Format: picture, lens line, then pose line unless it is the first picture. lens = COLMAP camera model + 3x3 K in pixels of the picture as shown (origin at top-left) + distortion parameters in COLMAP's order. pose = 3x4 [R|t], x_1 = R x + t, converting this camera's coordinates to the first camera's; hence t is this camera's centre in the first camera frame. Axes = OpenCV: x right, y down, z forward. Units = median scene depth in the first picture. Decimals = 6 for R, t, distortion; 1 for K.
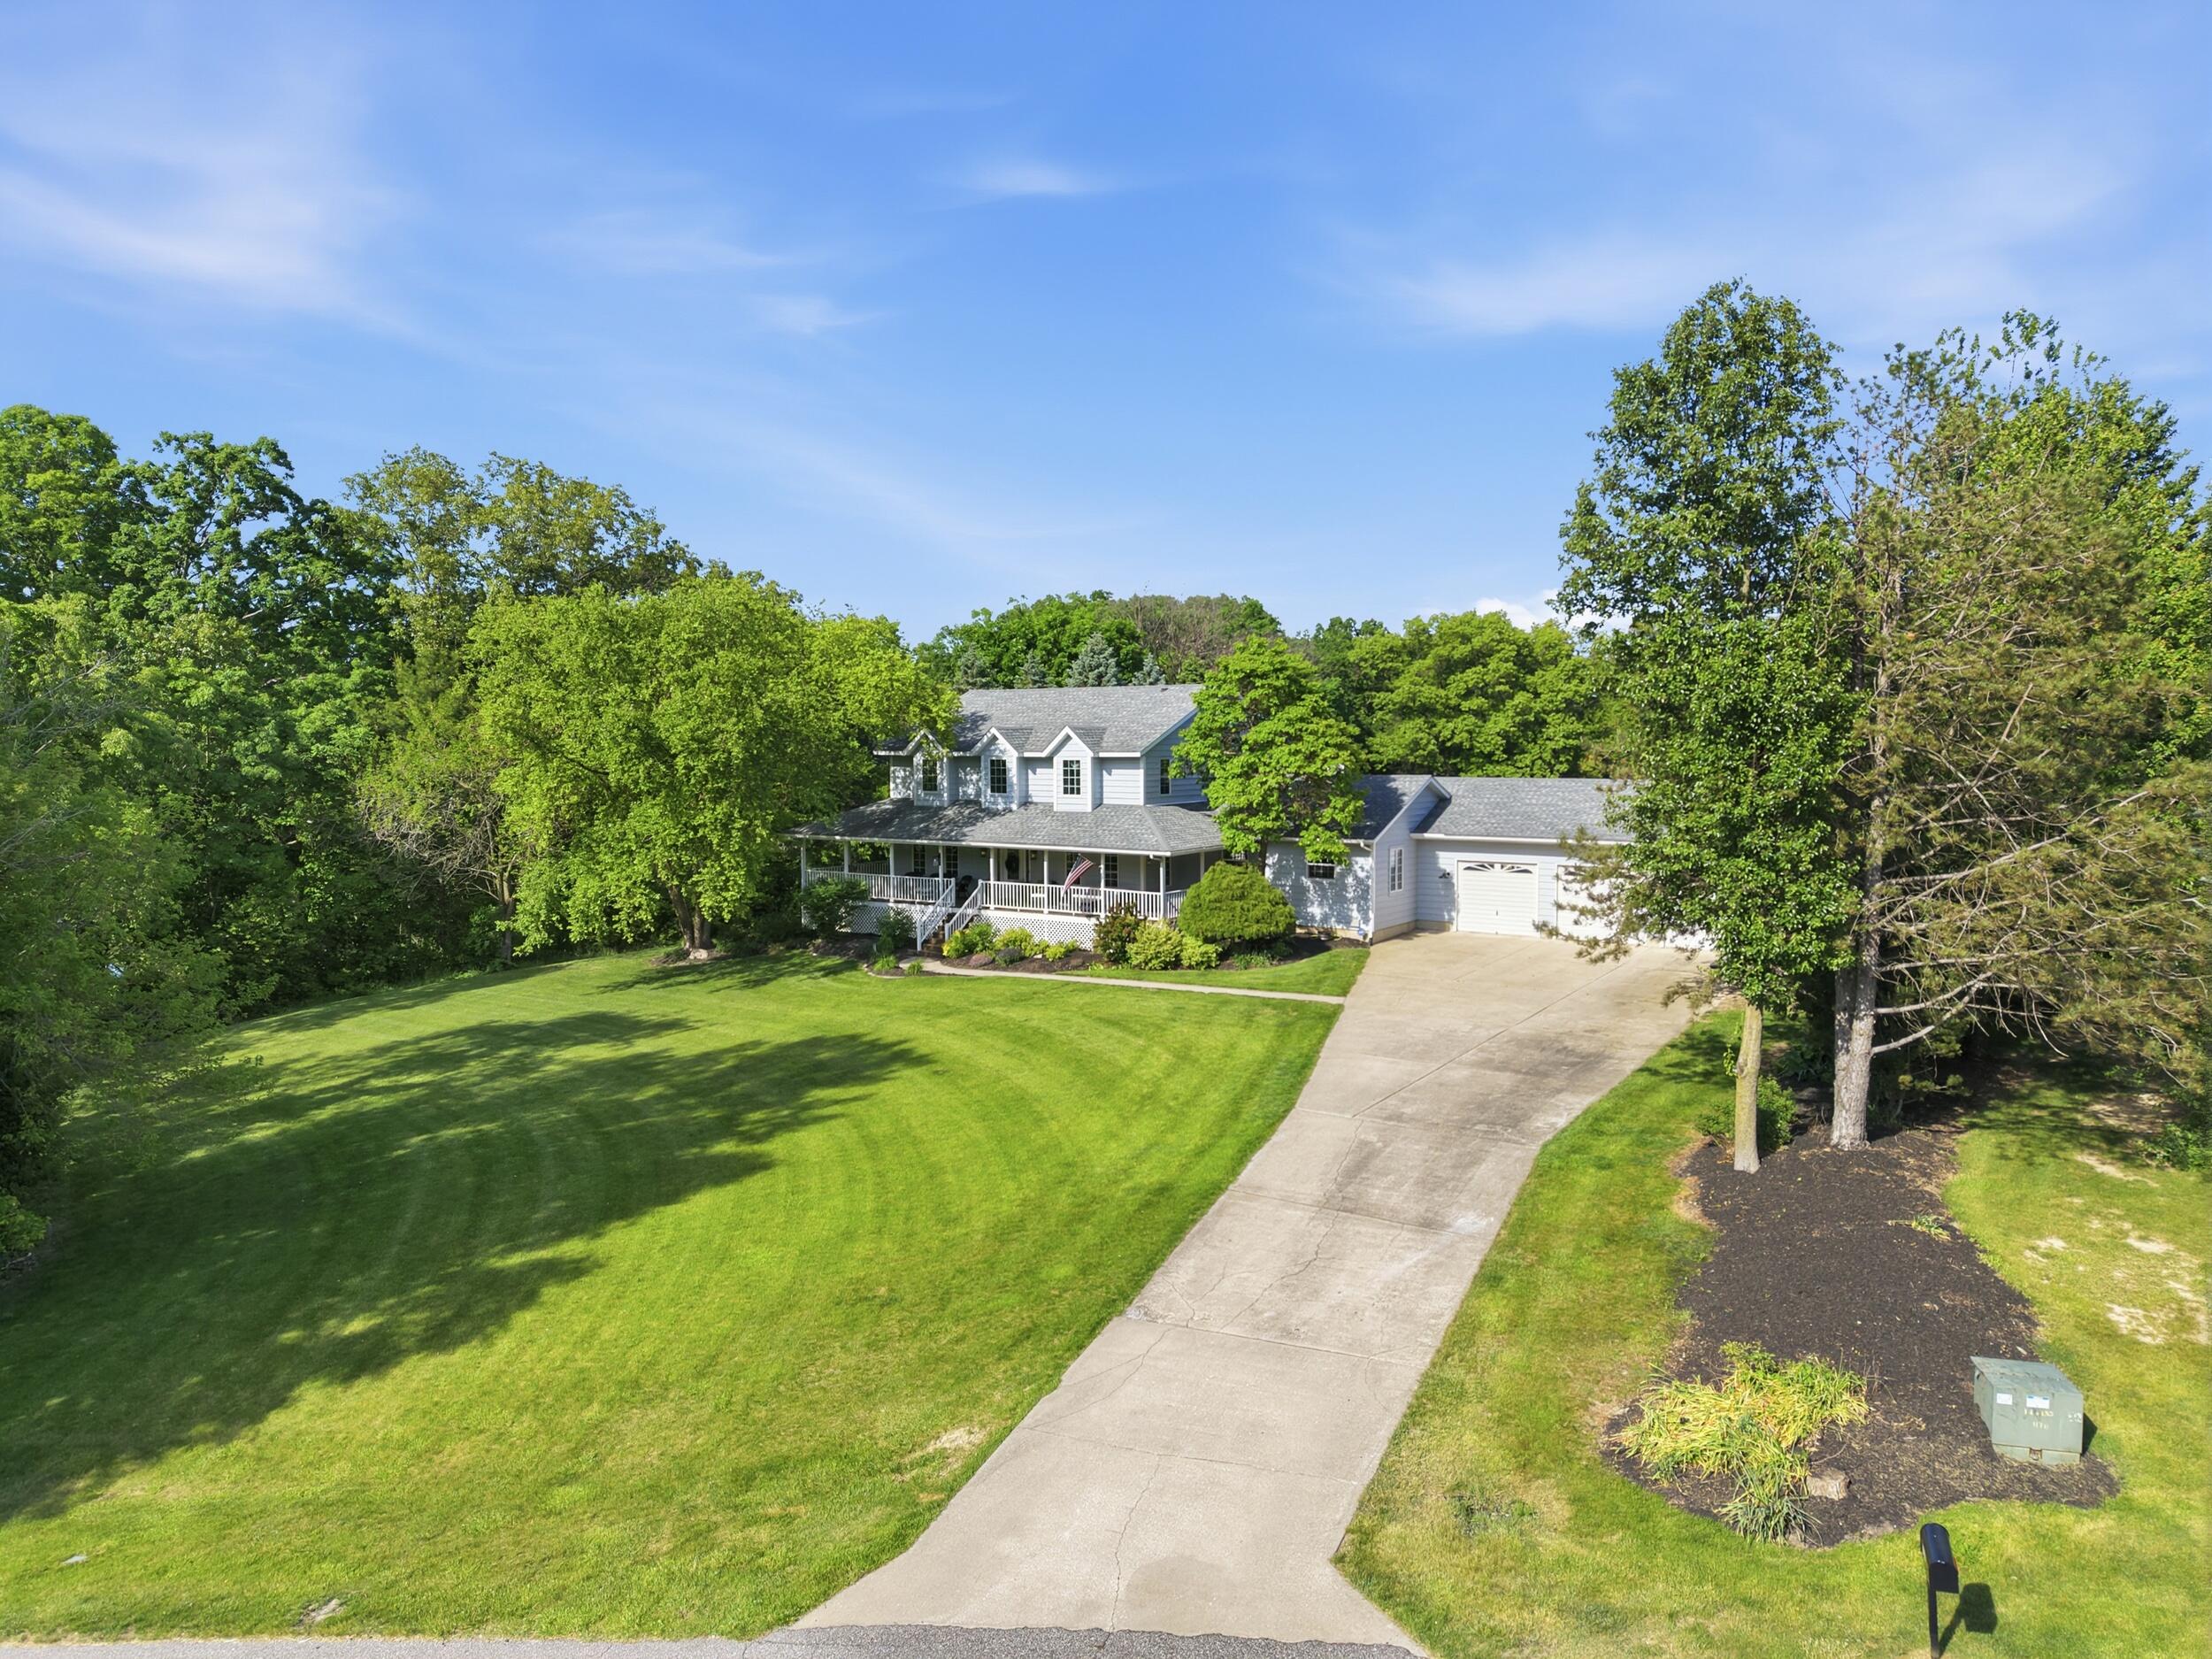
lens RADIAL K [[1523.2, 0, 1106.0], [0, 1523.2, 829.5], [0, 0, 1]] dist [0.059869, -0.087186]
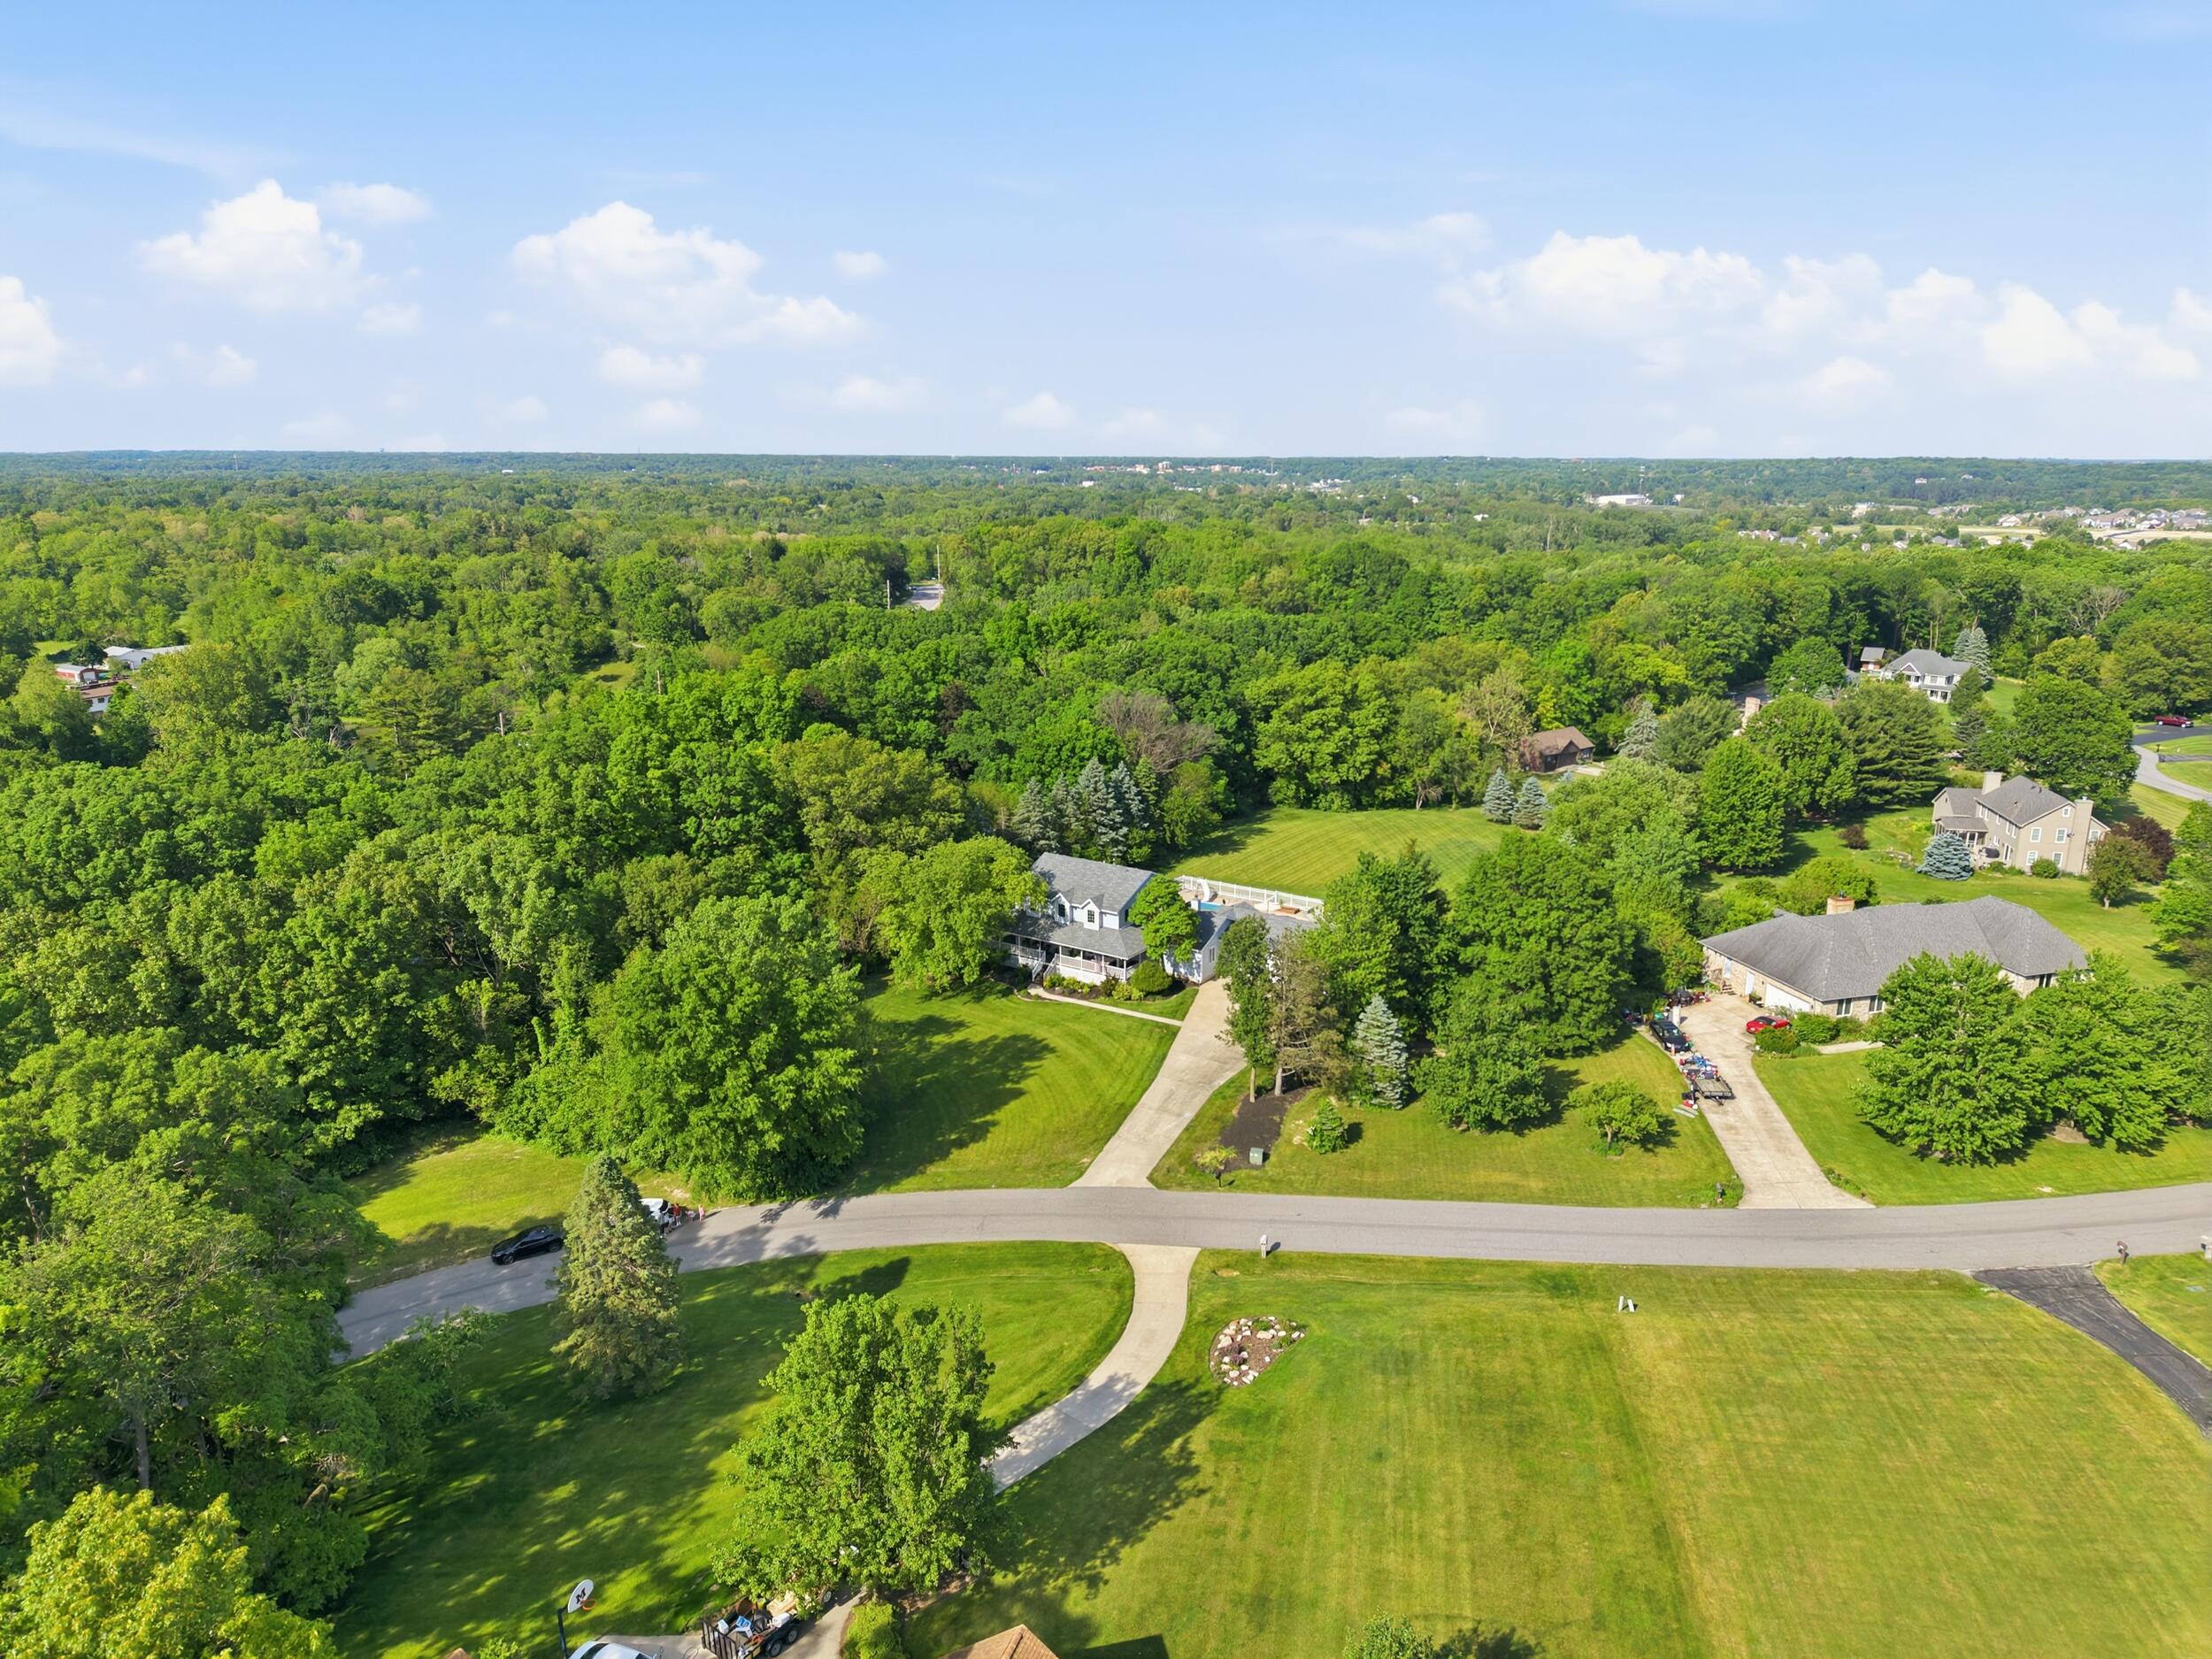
lens RADIAL K [[1523.2, 0, 1106.0], [0, 1523.2, 829.5], [0, 0, 1]] dist [0.059869, -0.087186]
pose [[0.999825, 0.003636, 0.018348, -0.048737], [-0.006868, 0.983777, 0.179262, -0.692988], [-0.017399, -0.179356, 0.983630, -1.653427]]
